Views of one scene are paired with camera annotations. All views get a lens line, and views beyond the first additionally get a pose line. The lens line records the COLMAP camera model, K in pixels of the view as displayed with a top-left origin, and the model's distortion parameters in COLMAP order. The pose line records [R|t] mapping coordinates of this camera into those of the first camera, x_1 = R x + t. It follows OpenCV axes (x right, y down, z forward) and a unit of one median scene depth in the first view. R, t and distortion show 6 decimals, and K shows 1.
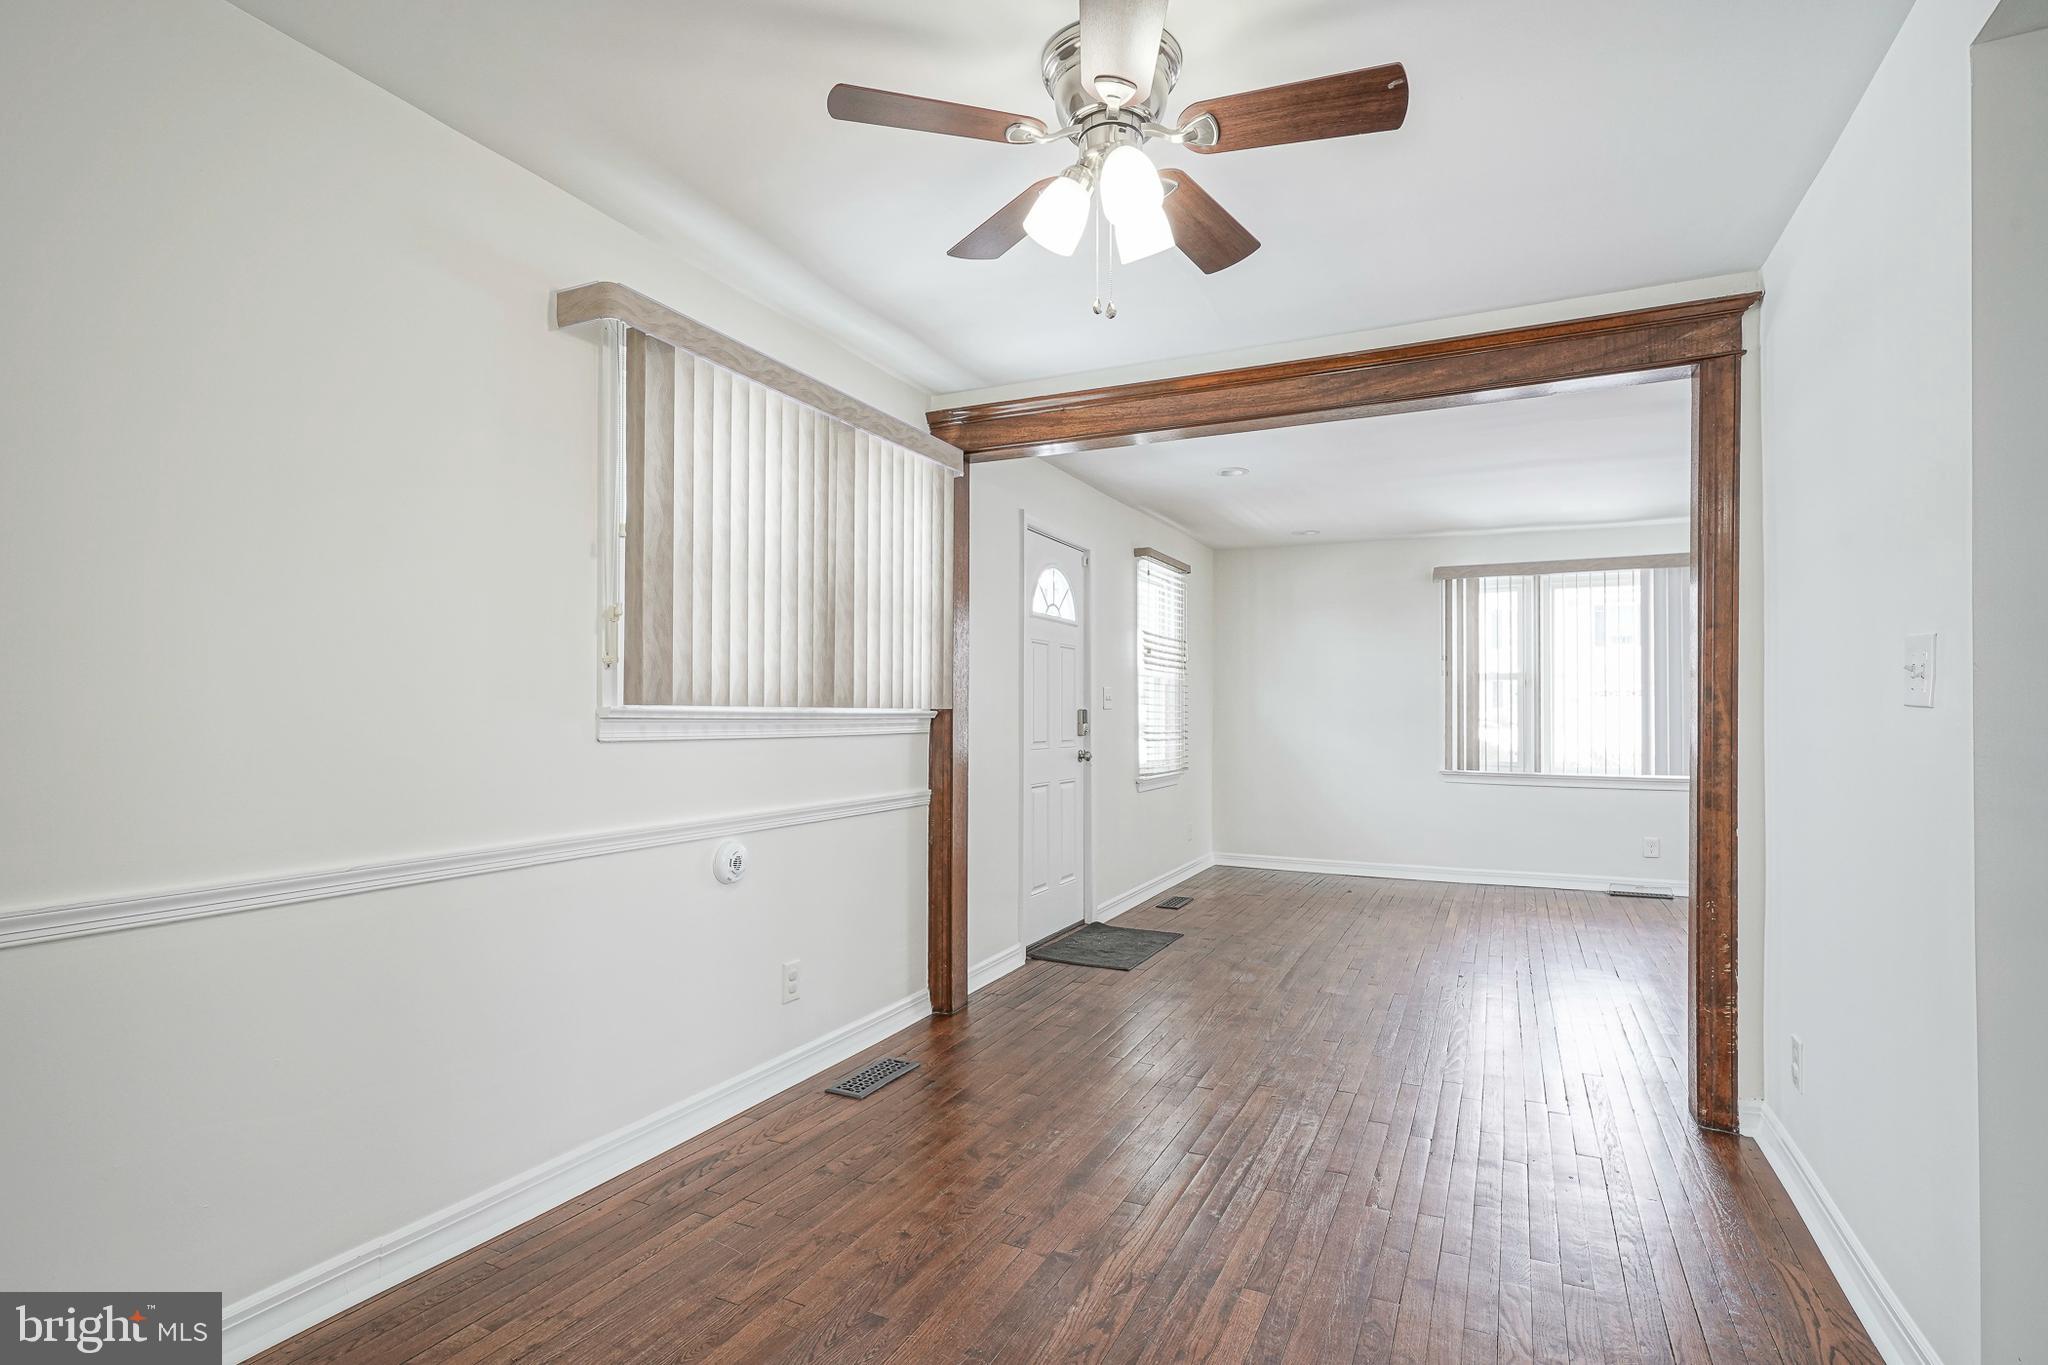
lens RADIAL K [[1007.1, 0, 1024.0], [0, 1007.1, 682.5], [0, 0, 1]] dist [0.039582, 0.000796]
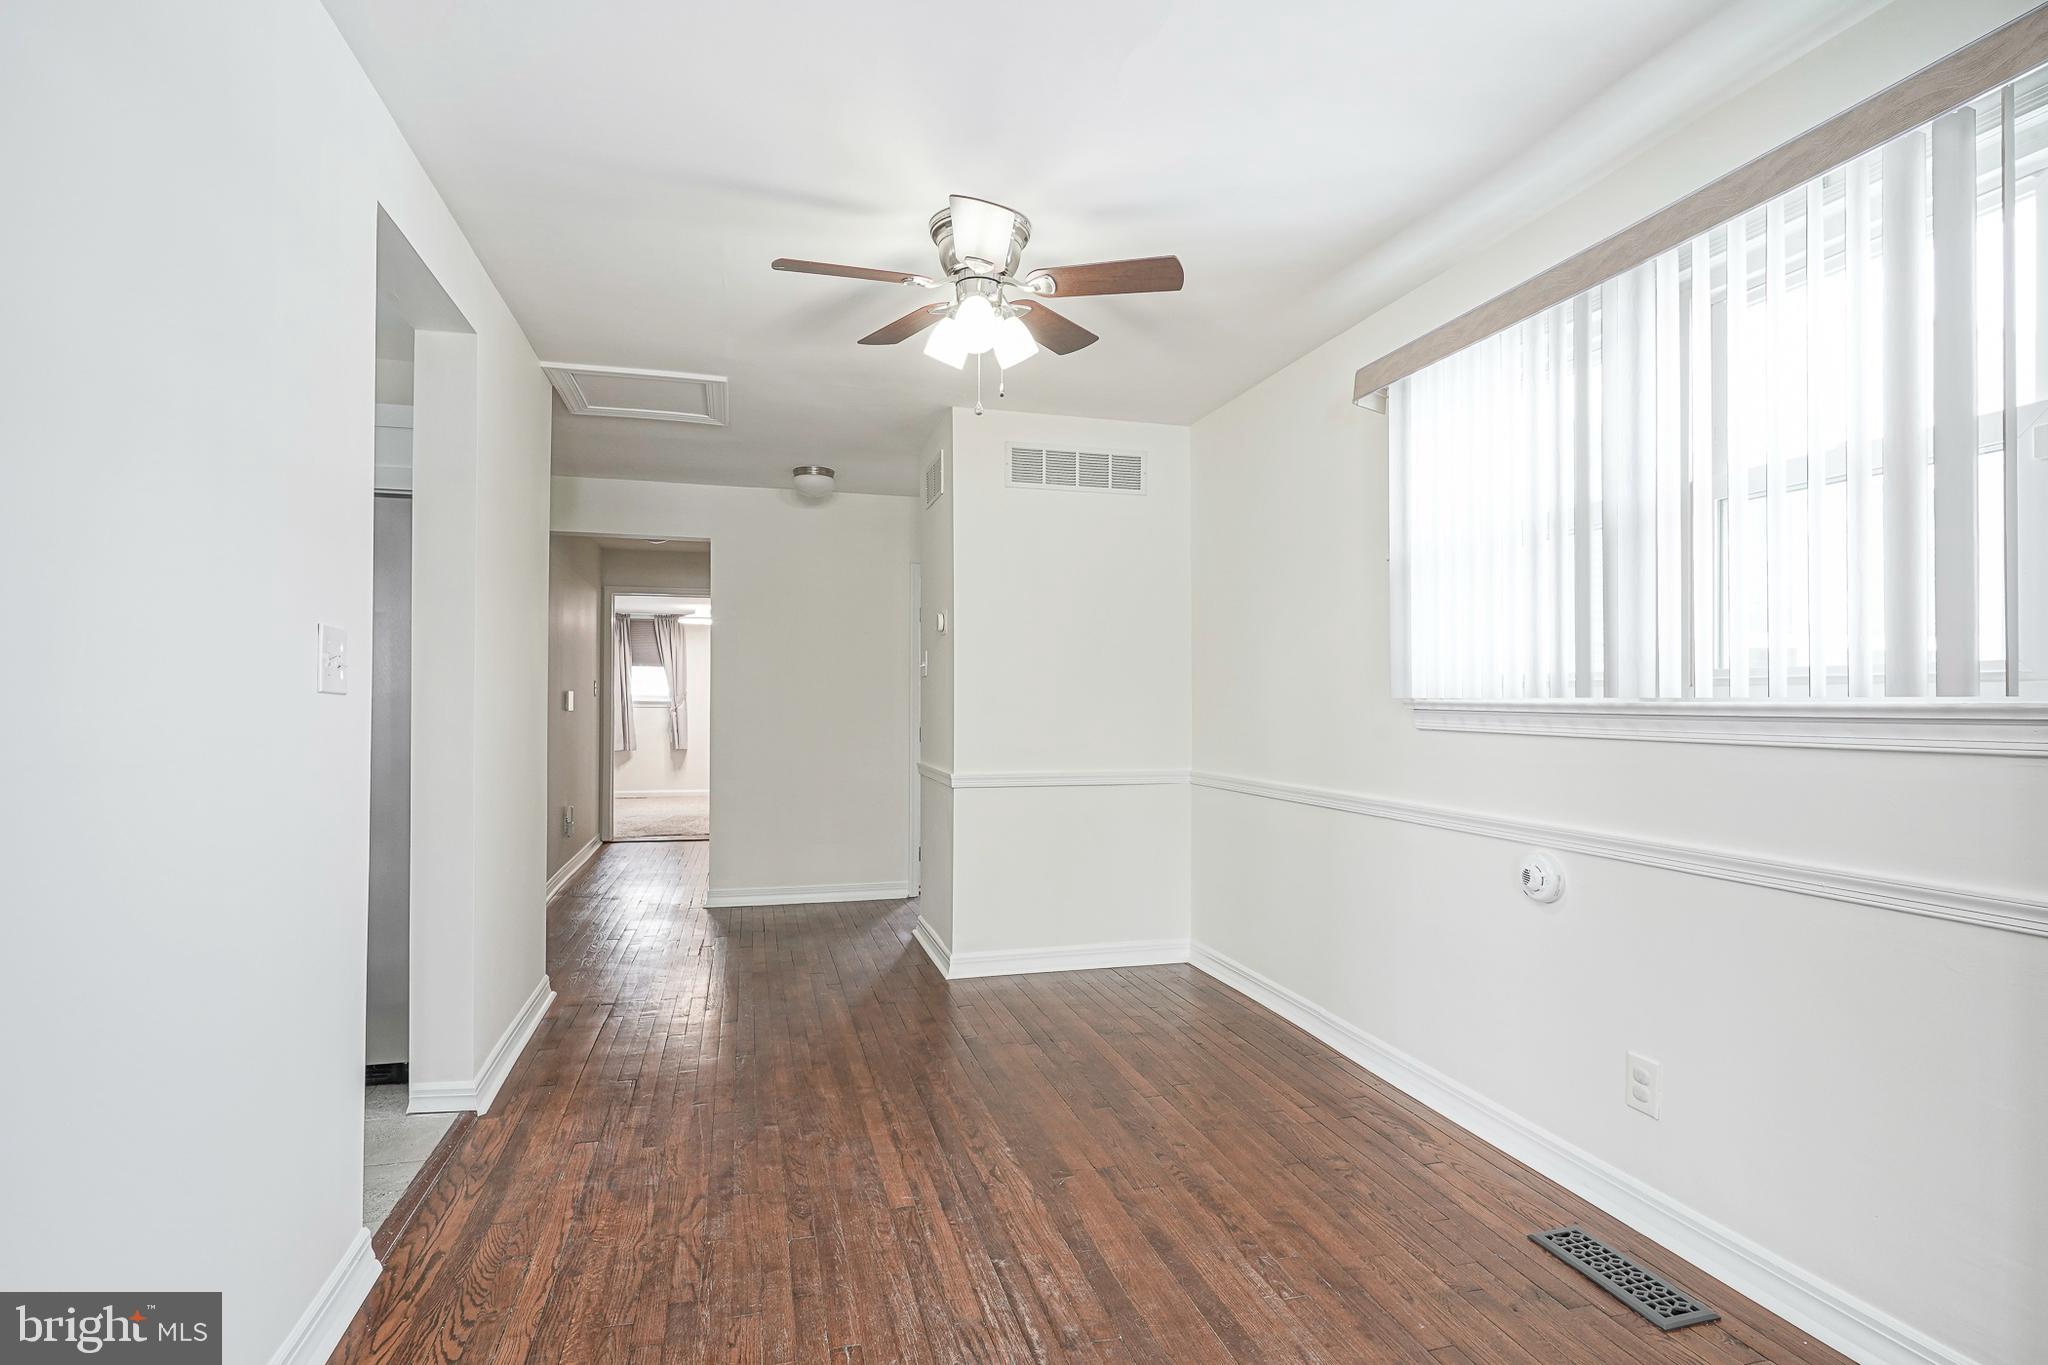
lens RADIAL K [[1007.1, 0, 1024.0], [0, 1007.1, 682.5], [0, 0, 1]] dist [0.039582, 0.000796]
pose [[-0.749290, -0.020875, -0.661913, 0.785225], [0.016162, 0.998629, -0.049789, 0.060153], [0.662044, -0.048004, -0.747926, 1.731812]]
